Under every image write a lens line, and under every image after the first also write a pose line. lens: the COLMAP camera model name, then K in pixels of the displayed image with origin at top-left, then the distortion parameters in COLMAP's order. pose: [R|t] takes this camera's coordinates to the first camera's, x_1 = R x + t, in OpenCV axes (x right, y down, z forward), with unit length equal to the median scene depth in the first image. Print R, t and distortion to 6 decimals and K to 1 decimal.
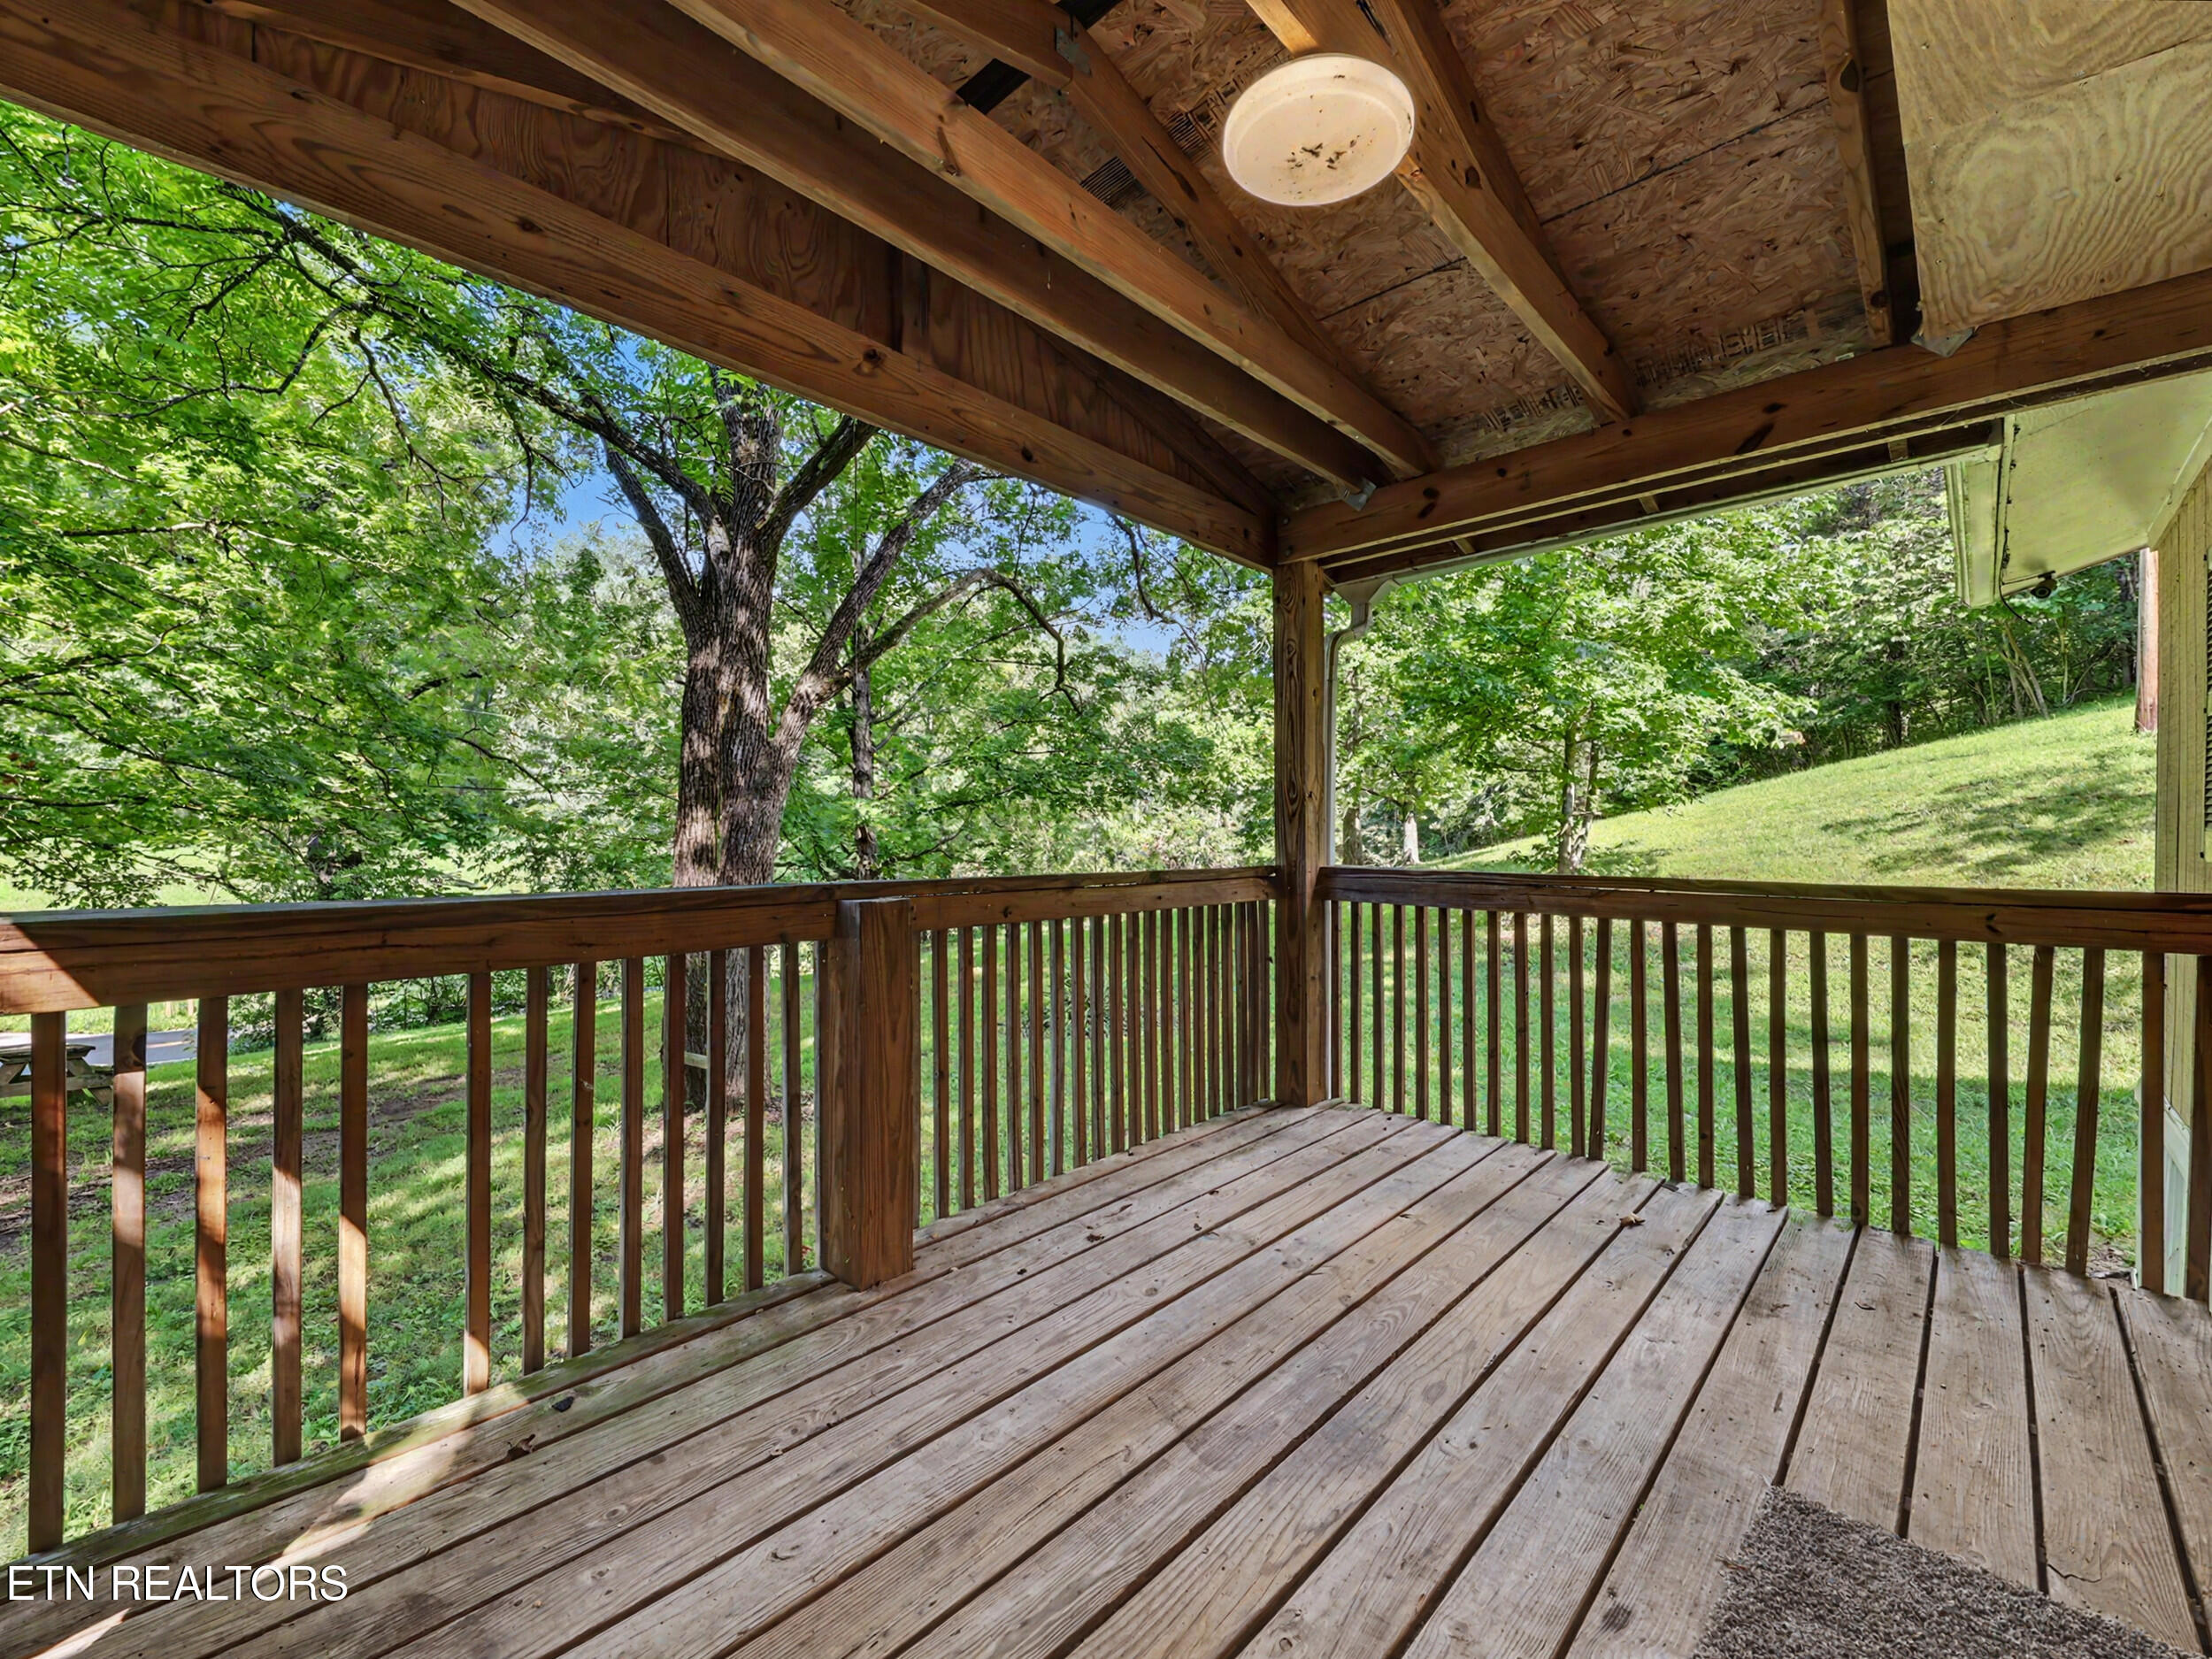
lens RADIAL K [[909.1, 0, 1106.0], [0, 909.1, 829.5], [0, 0, 1]] dist [-0.000363, -0.000076]
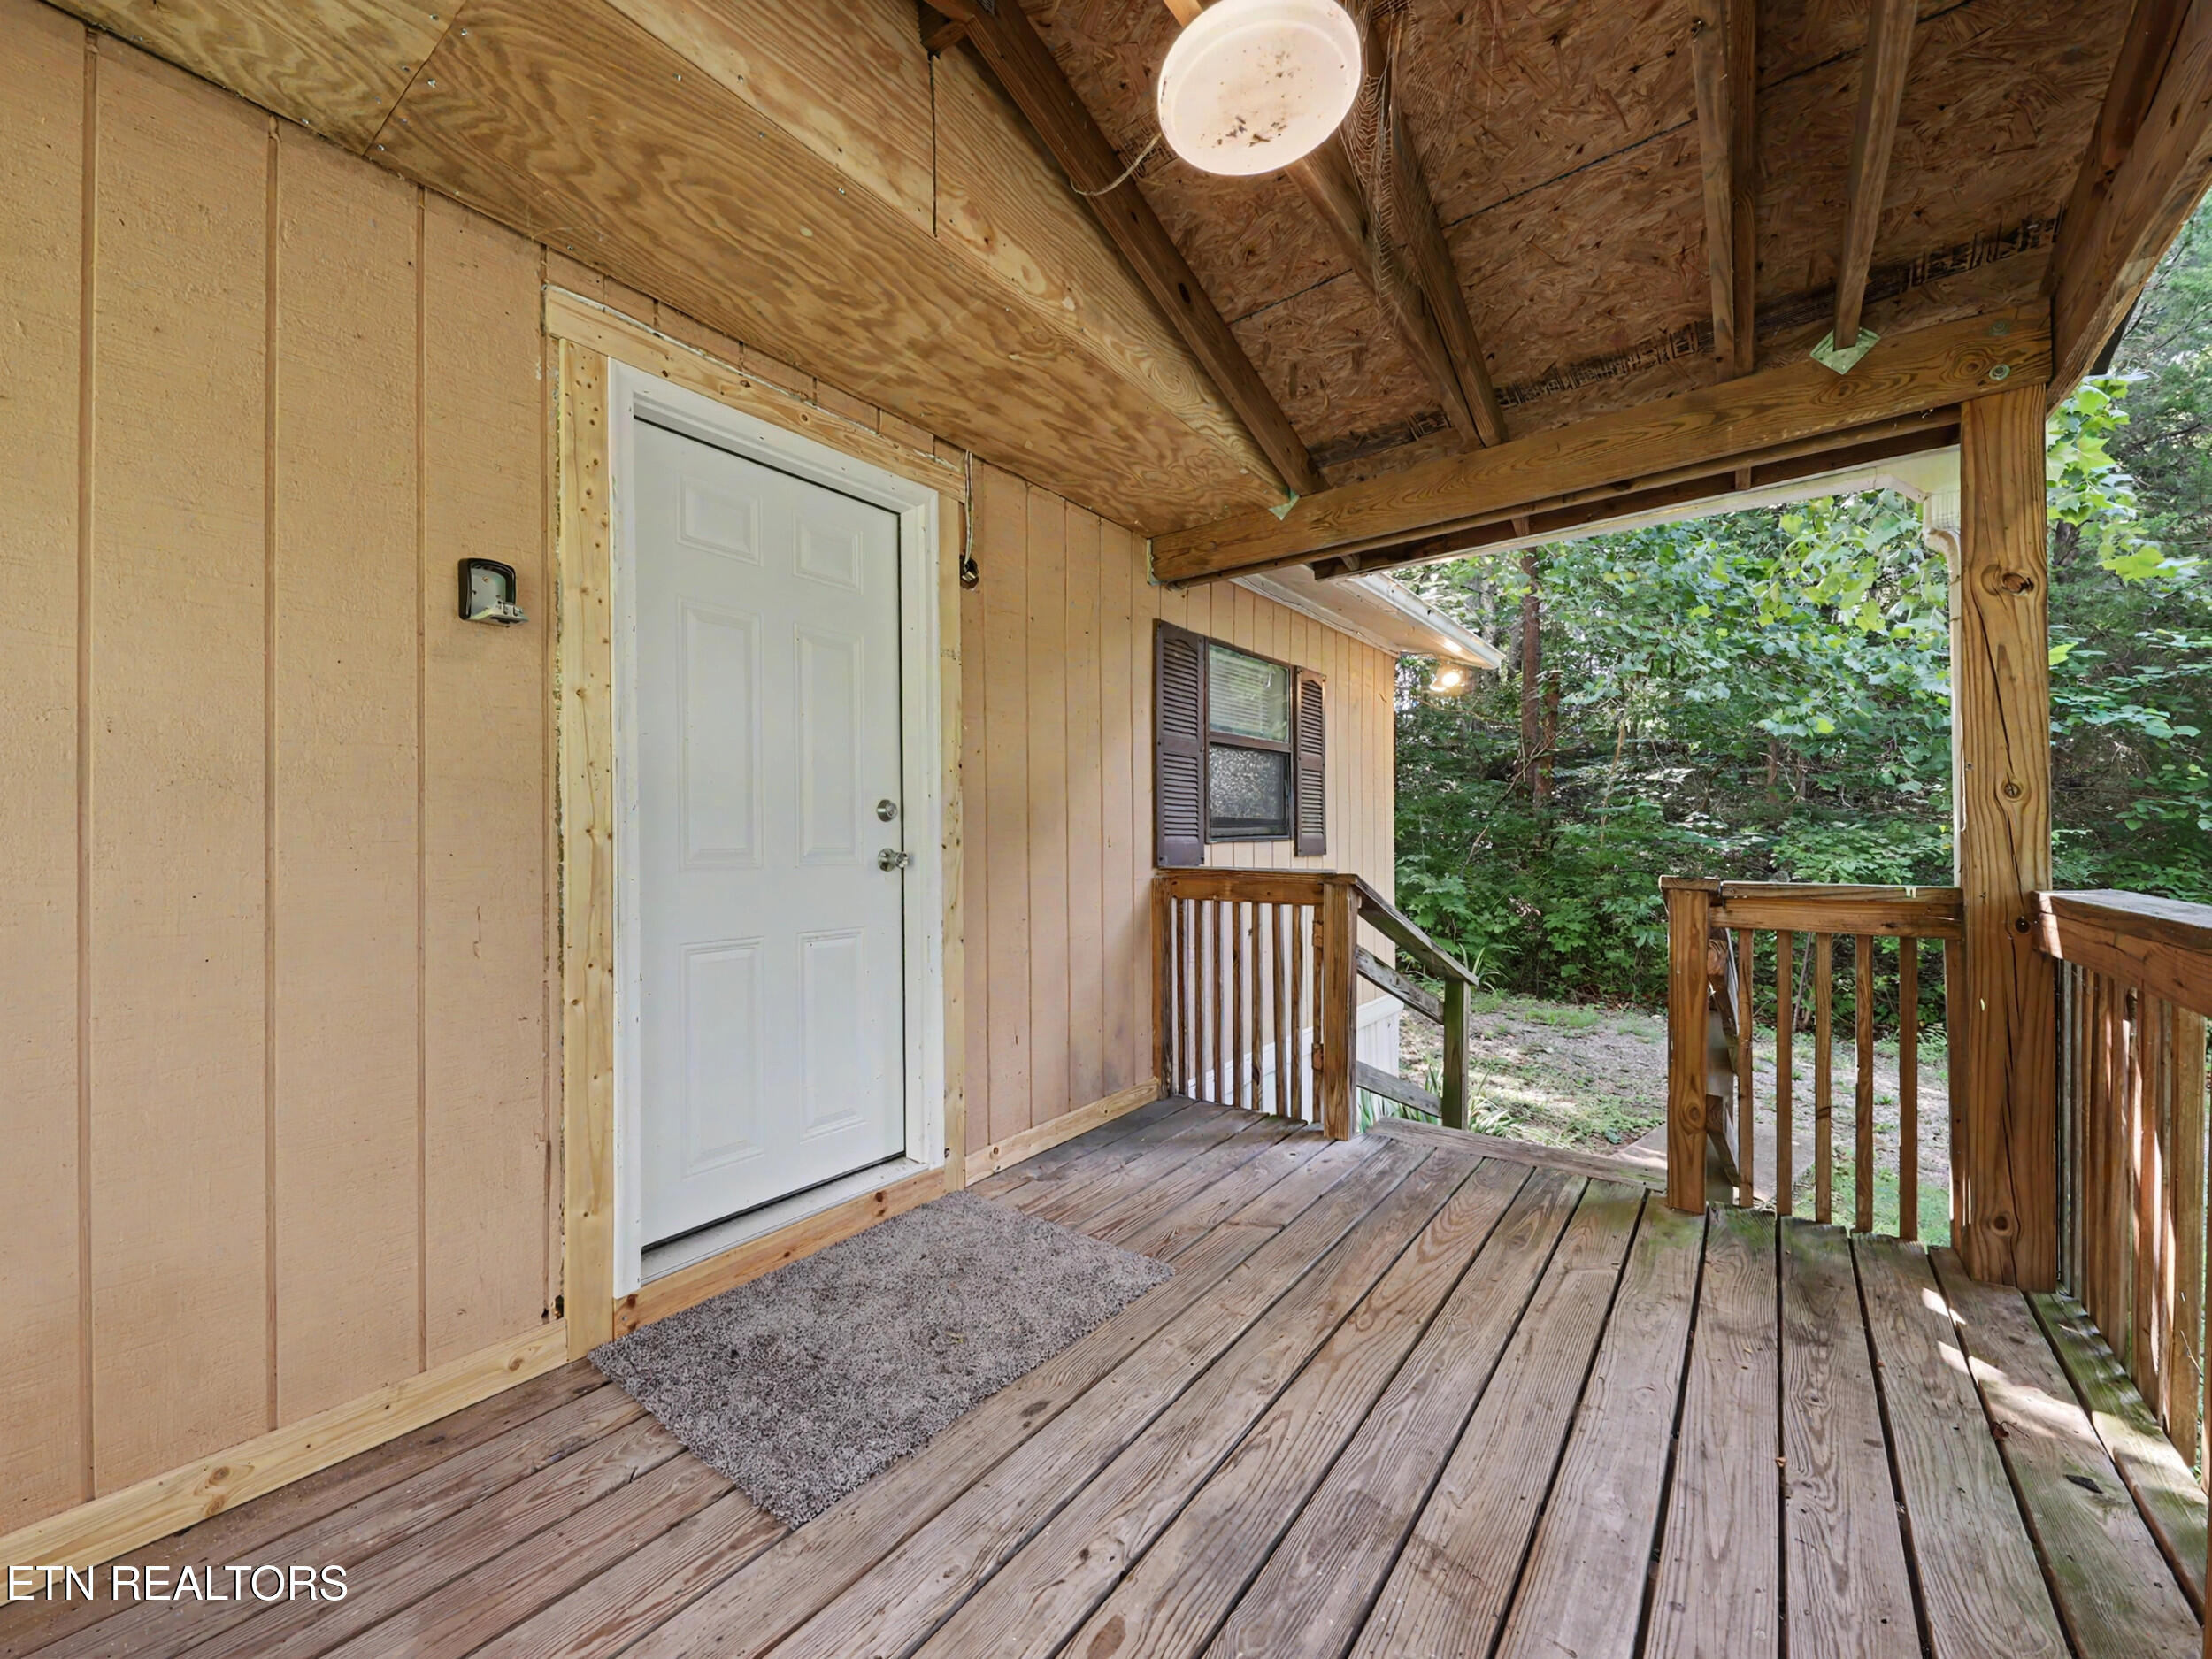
lens RADIAL K [[909.1, 0, 1106.0], [0, 909.1, 829.5], [0, 0, 1]] dist [-0.000363, -0.000076]
pose [[-0.989409, 0.000375, -0.145155, 0.518677], [0.001550, 0.999967, -0.007984, -0.000403], [0.145147, -0.008124, -0.989377, 1.889301]]
